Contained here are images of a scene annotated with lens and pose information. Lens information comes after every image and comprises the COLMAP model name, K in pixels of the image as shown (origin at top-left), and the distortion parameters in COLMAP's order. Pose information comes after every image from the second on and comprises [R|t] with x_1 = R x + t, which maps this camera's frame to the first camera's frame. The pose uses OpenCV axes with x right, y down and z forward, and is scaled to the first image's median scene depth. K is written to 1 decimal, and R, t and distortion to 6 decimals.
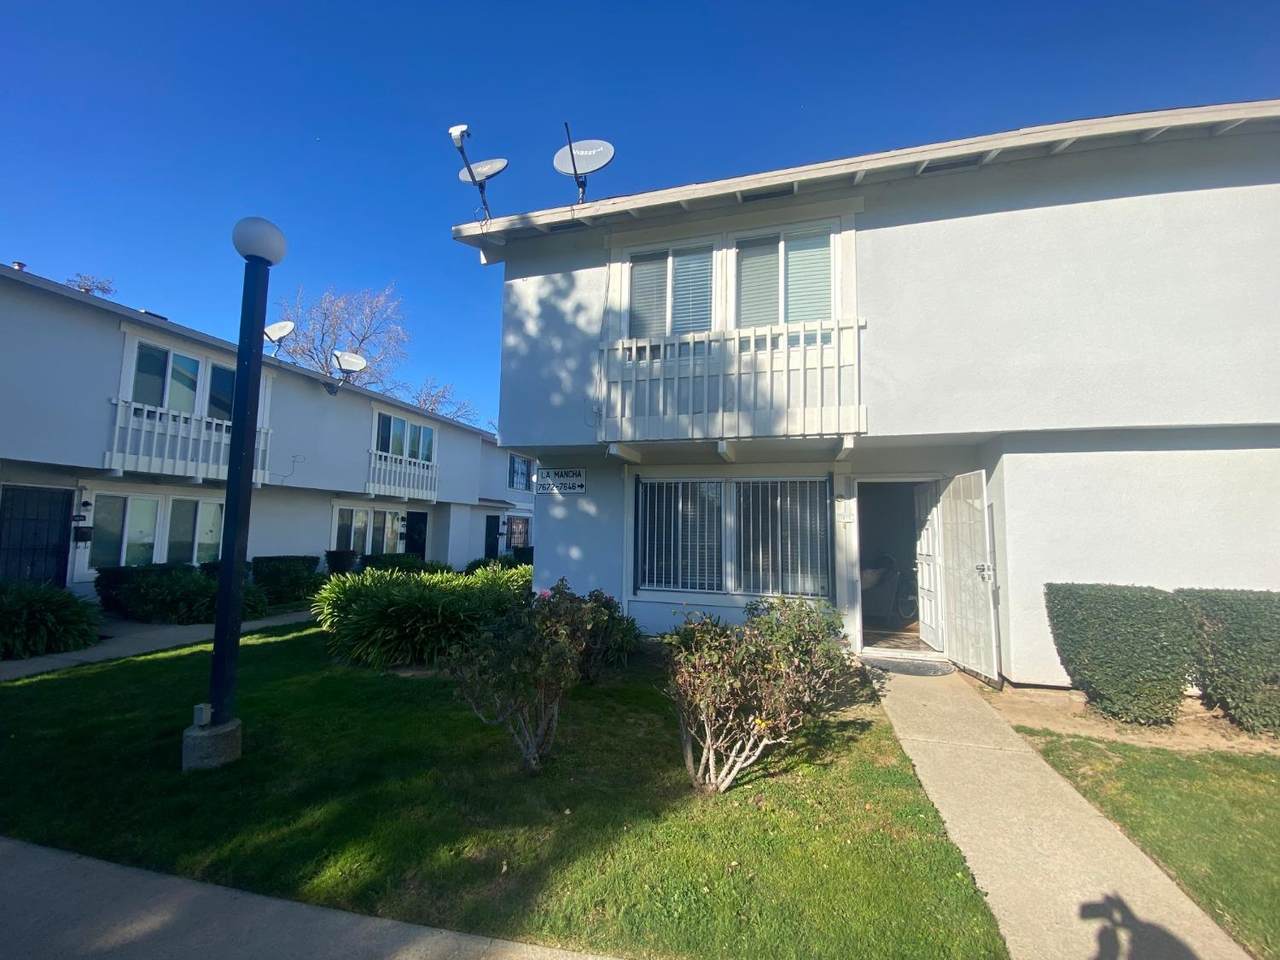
lens RADIAL K [[490.6, 0, 640.0], [0, 490.6, 480.0], [0, 0, 1]] dist [-0.012331, -0.010235]
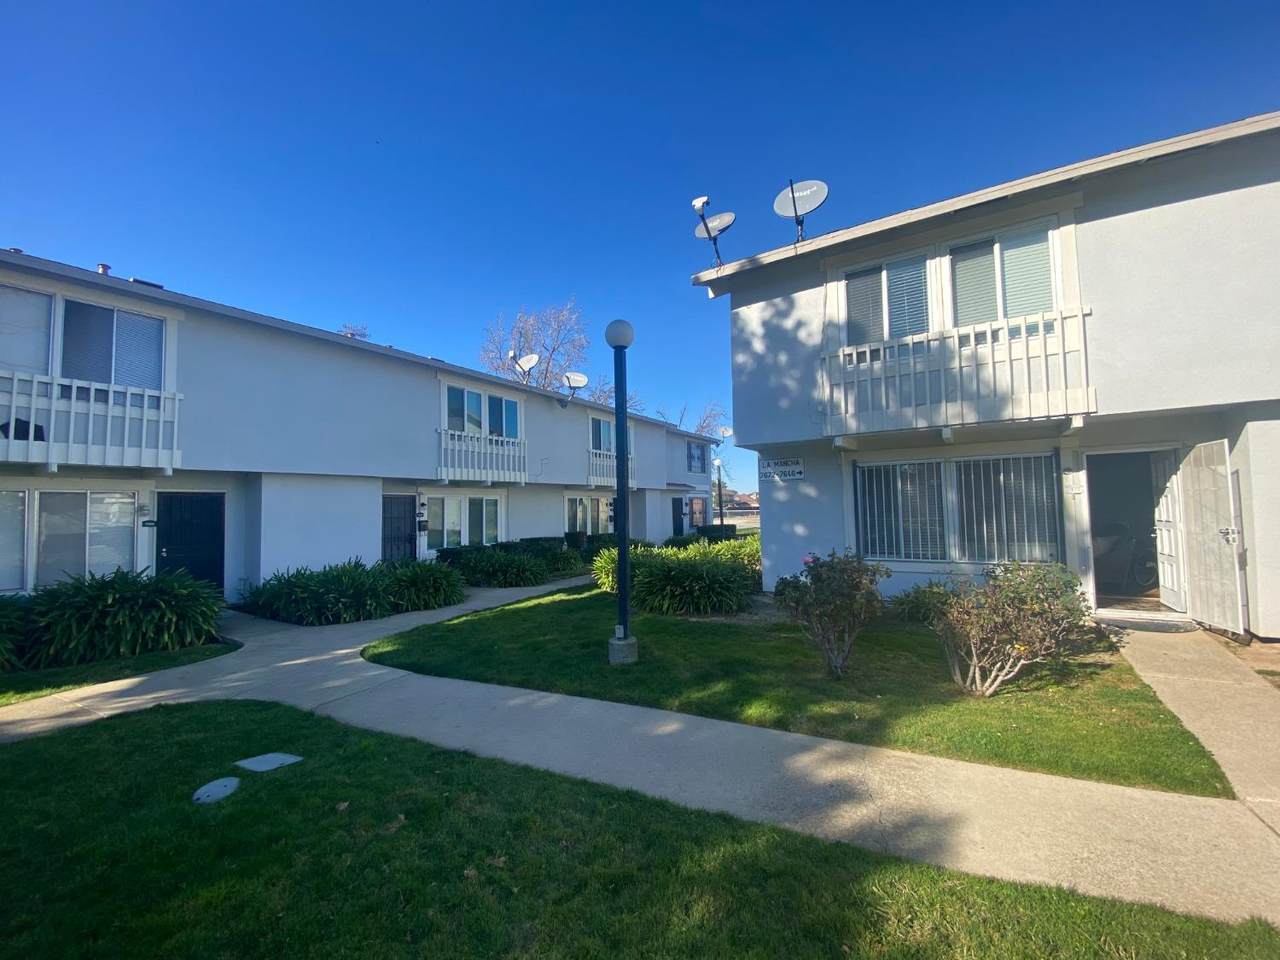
lens RADIAL K [[490.6, 0, 640.0], [0, 490.6, 480.0], [0, 0, 1]] dist [-0.012331, -0.010235]
pose [[0.951348, -0.054360, -0.303285, -0.164998], [0.067934, 0.997097, 0.034379, -0.043882], [0.300536, -0.053310, 0.952279, -0.293328]]
